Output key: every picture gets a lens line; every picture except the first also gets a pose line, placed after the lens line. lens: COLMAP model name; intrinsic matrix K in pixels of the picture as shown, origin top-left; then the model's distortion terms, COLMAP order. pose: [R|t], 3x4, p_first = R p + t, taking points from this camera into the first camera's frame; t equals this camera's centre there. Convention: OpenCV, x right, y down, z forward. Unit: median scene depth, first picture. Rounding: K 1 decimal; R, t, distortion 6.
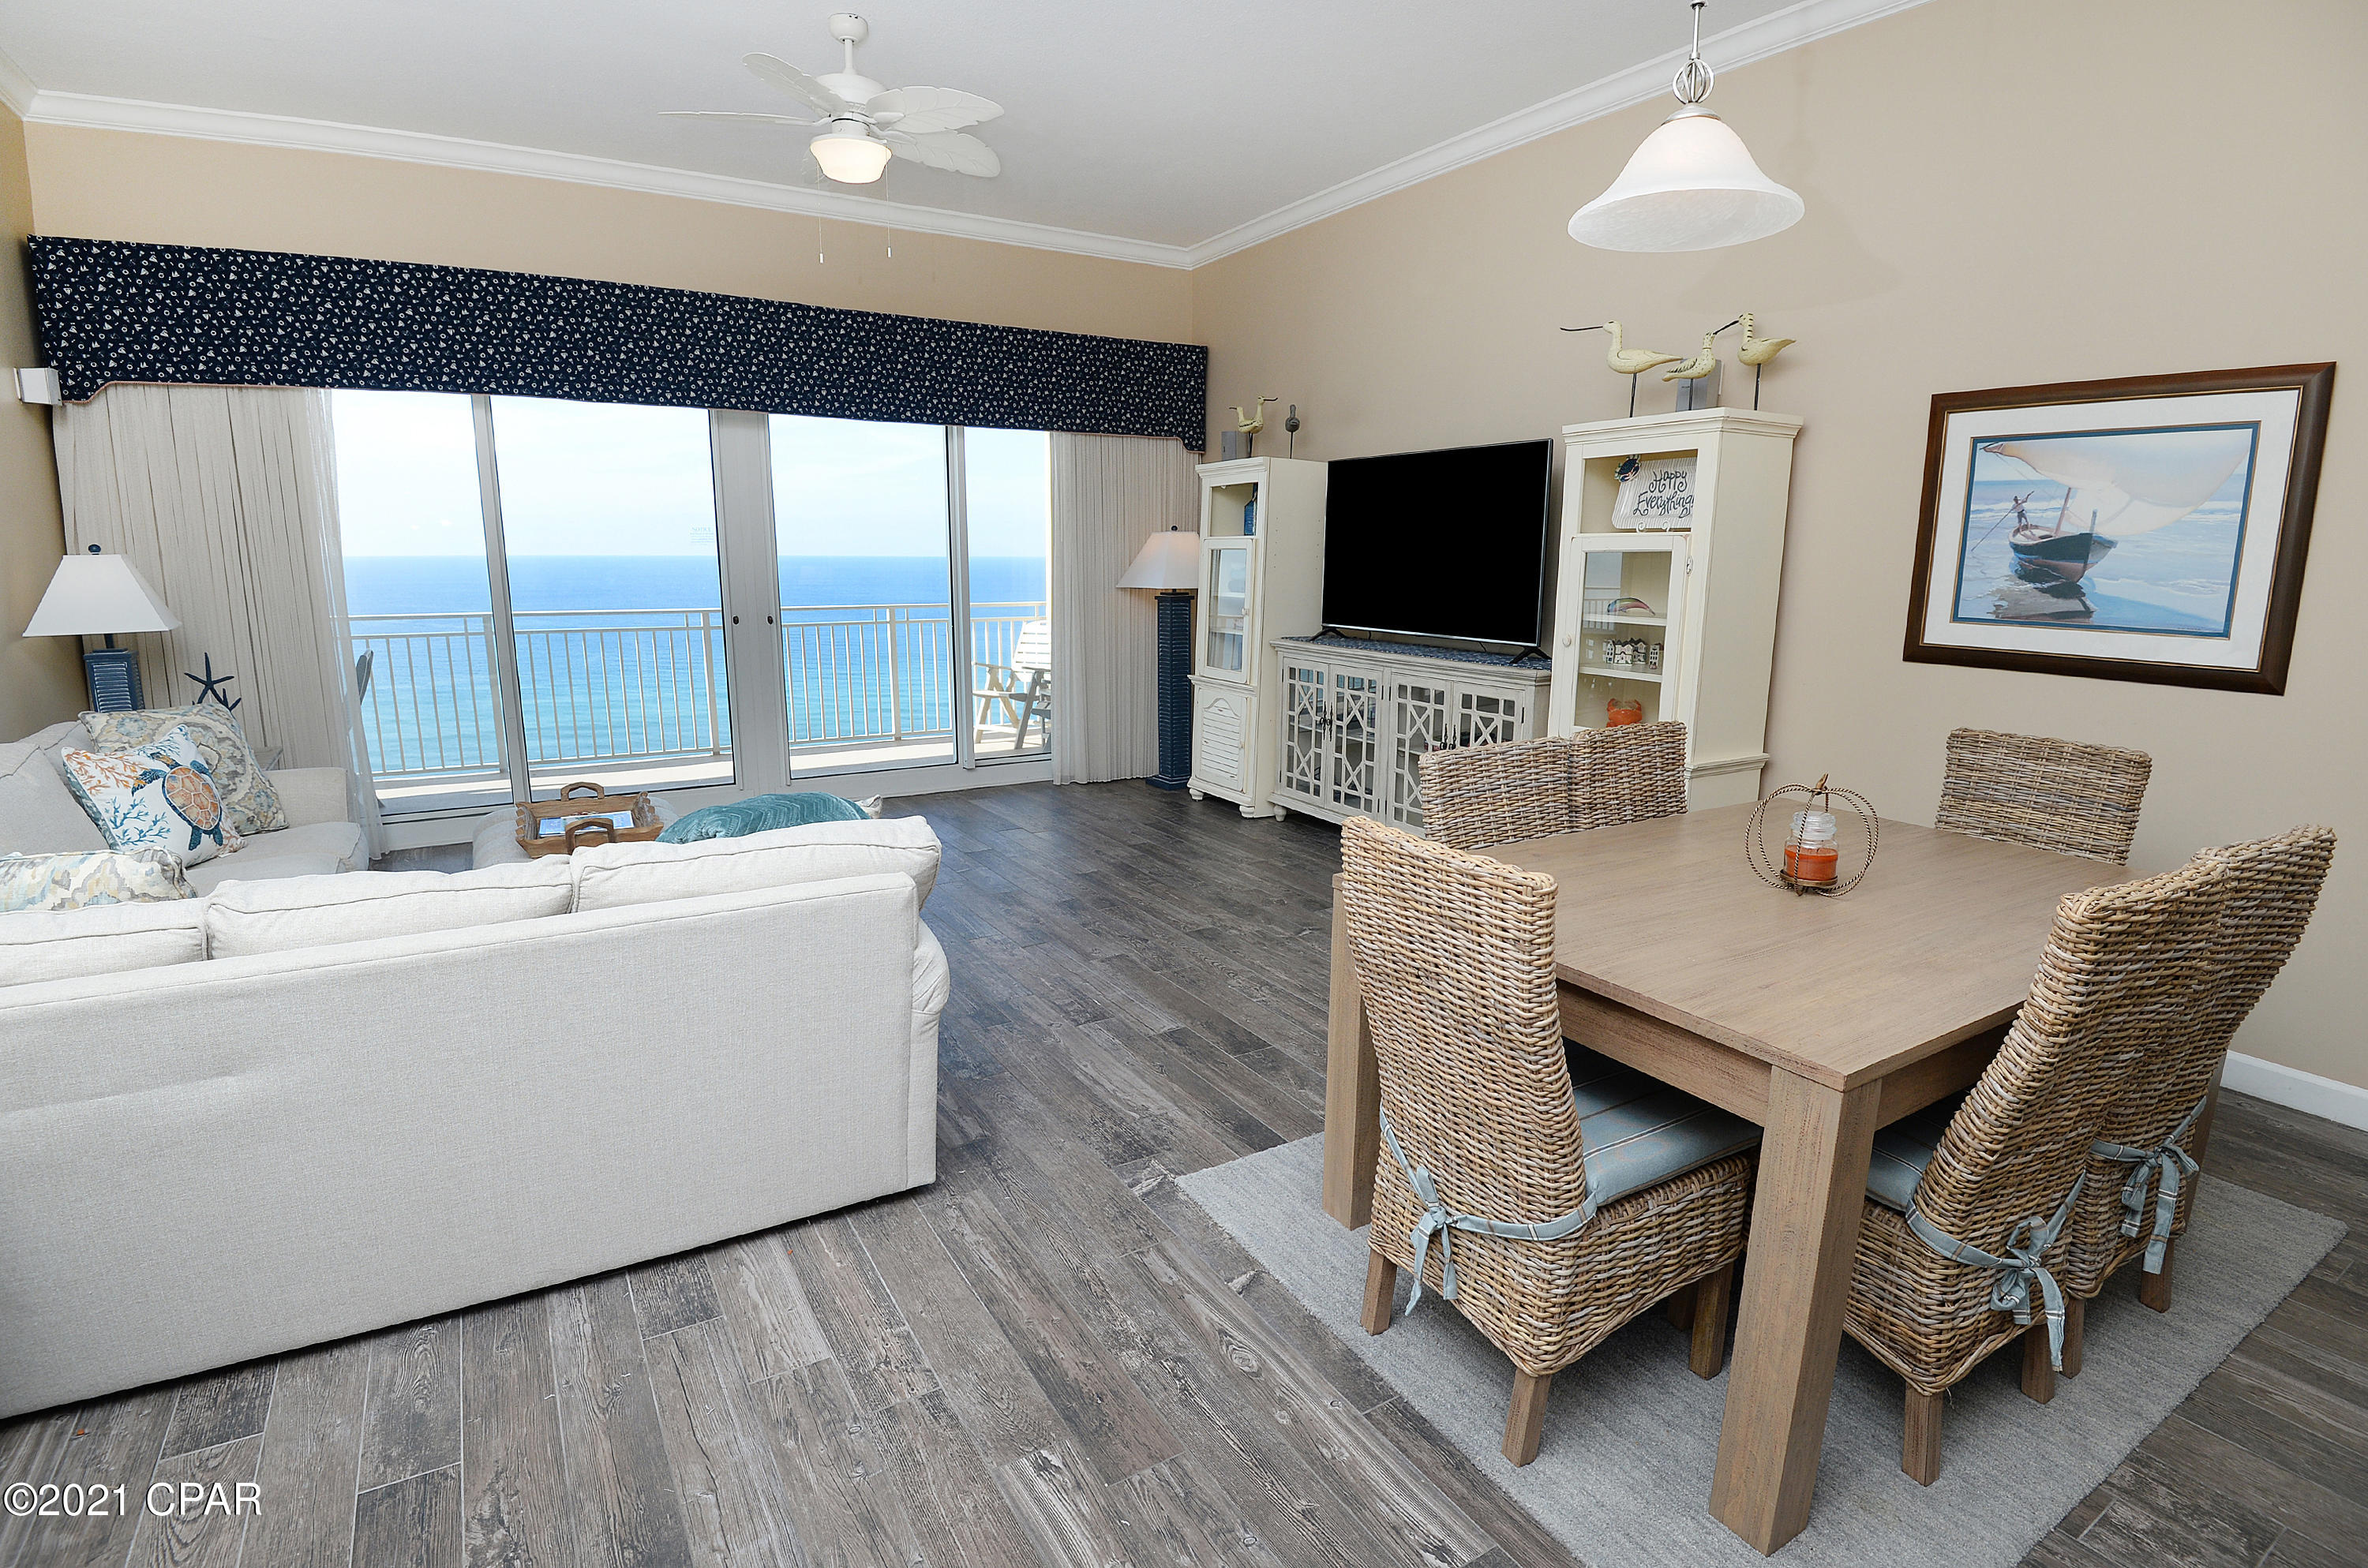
lens RADIAL K [[1131.1, 0, 1148.7], [0, 1131.1, 793.5], [0, 0, 1]] dist [-0.024552, -0.014702]
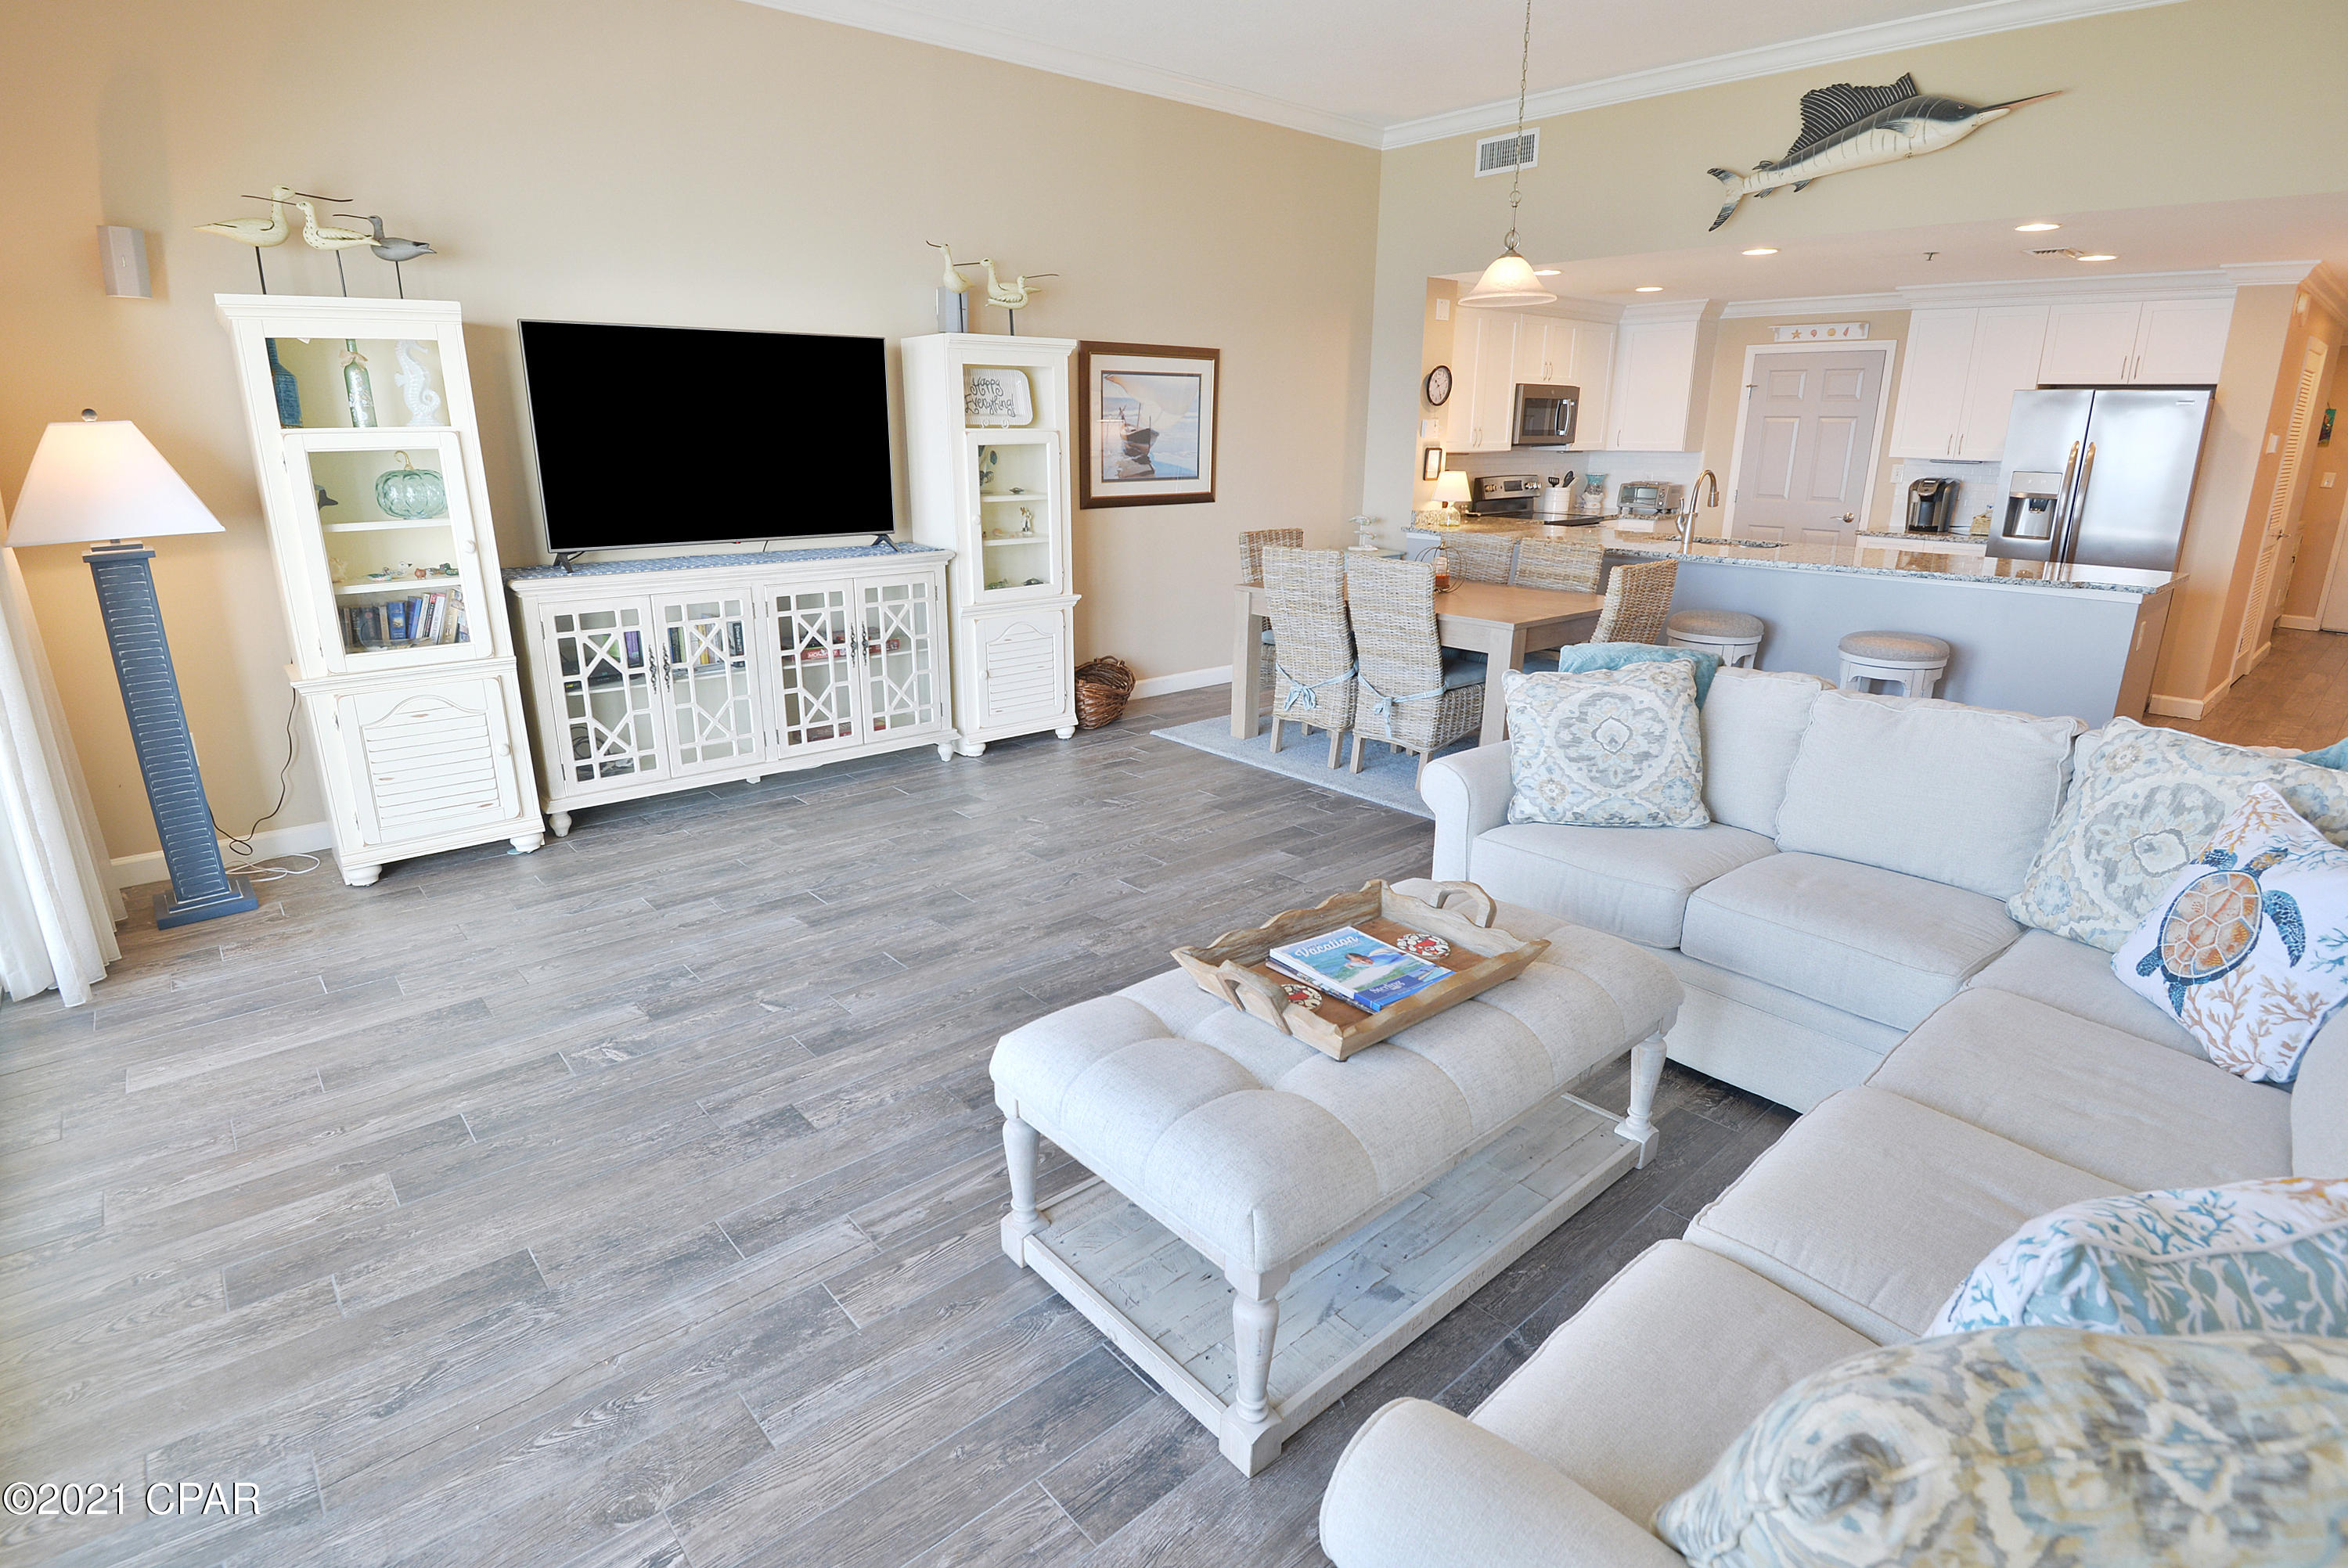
lens RADIAL K [[1161.5, 0, 1152.9], [0, 1161.5, 773.1], [0, 0, 1]] dist [-0.003945, -0.026787]
pose [[-0.178251, -0.283080, 0.942387, -1.099161], [0.203010, 0.926540, 0.316719, -0.293566], [-0.962815, 0.247769, -0.107688, 1.248526]]
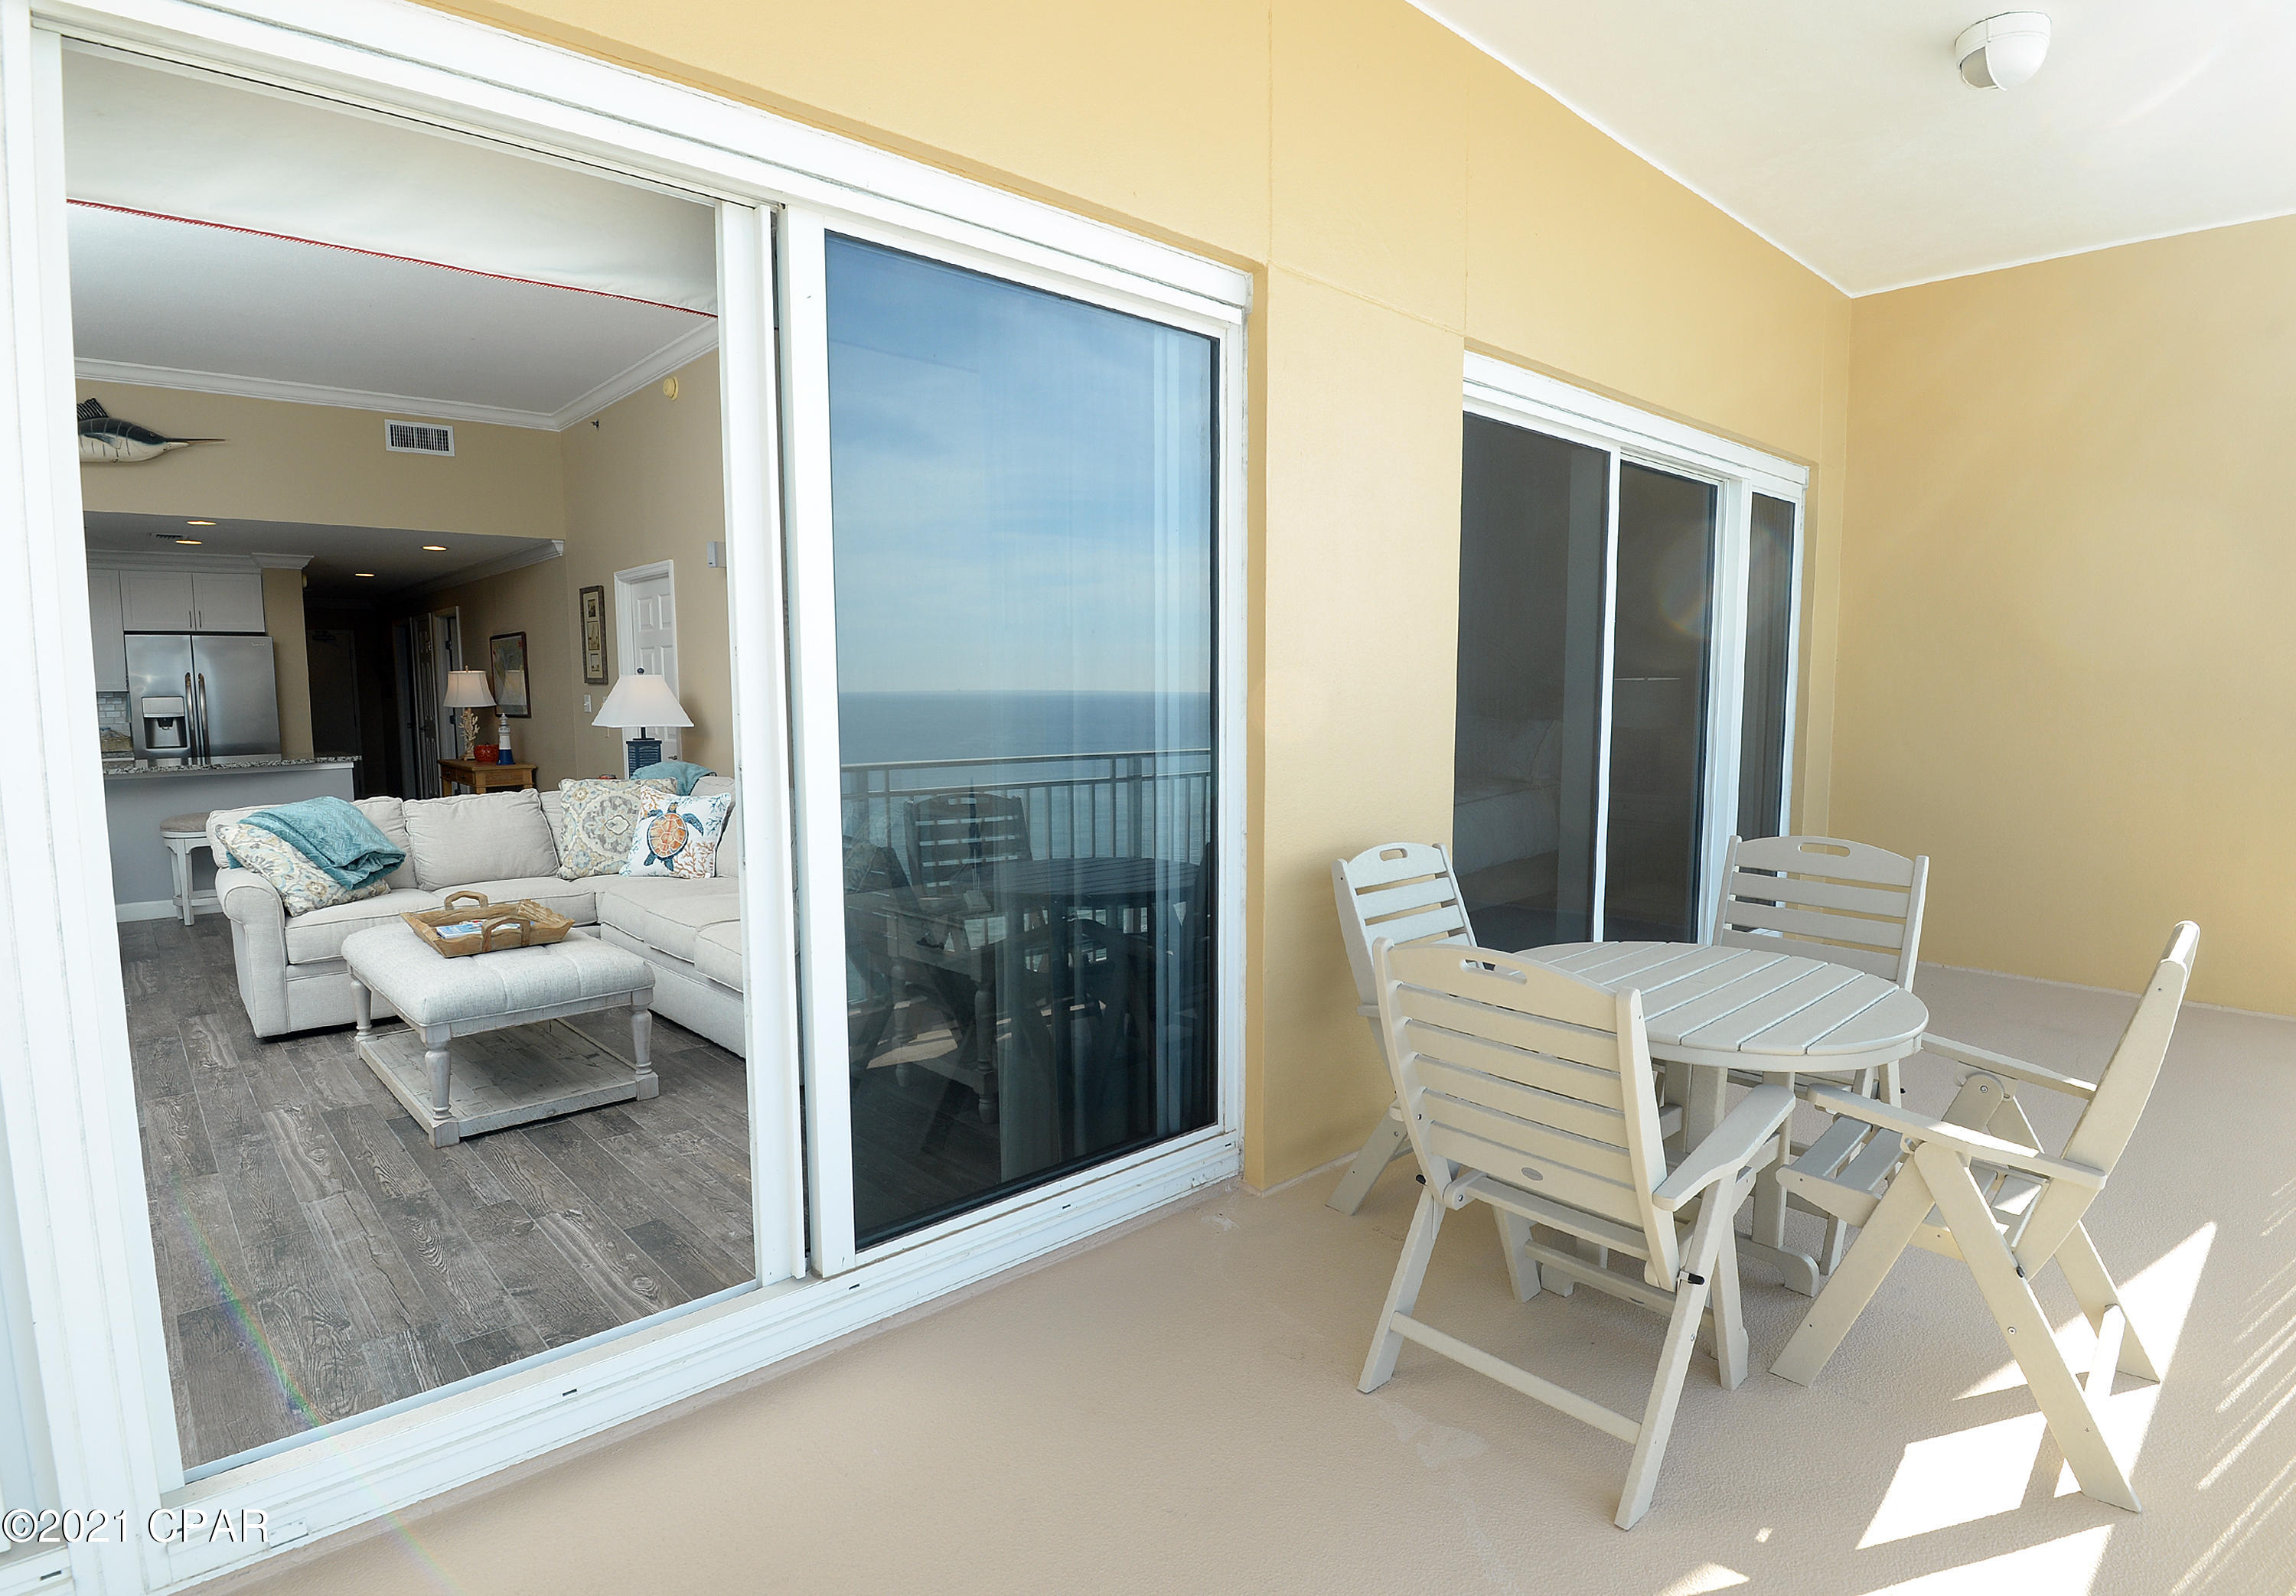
lens RADIAL K [[1187.1, 0, 1117.3], [0, 1187.1, 808.8], [0, 0, 1]] dist [-0.001228, -0.029190]
pose [[-0.982454, 0.019551, -0.185477, -0.965212], [-0.038622, 0.951607, 0.304881, -0.467552], [0.182462, 0.306695, -0.934155, 2.270156]]
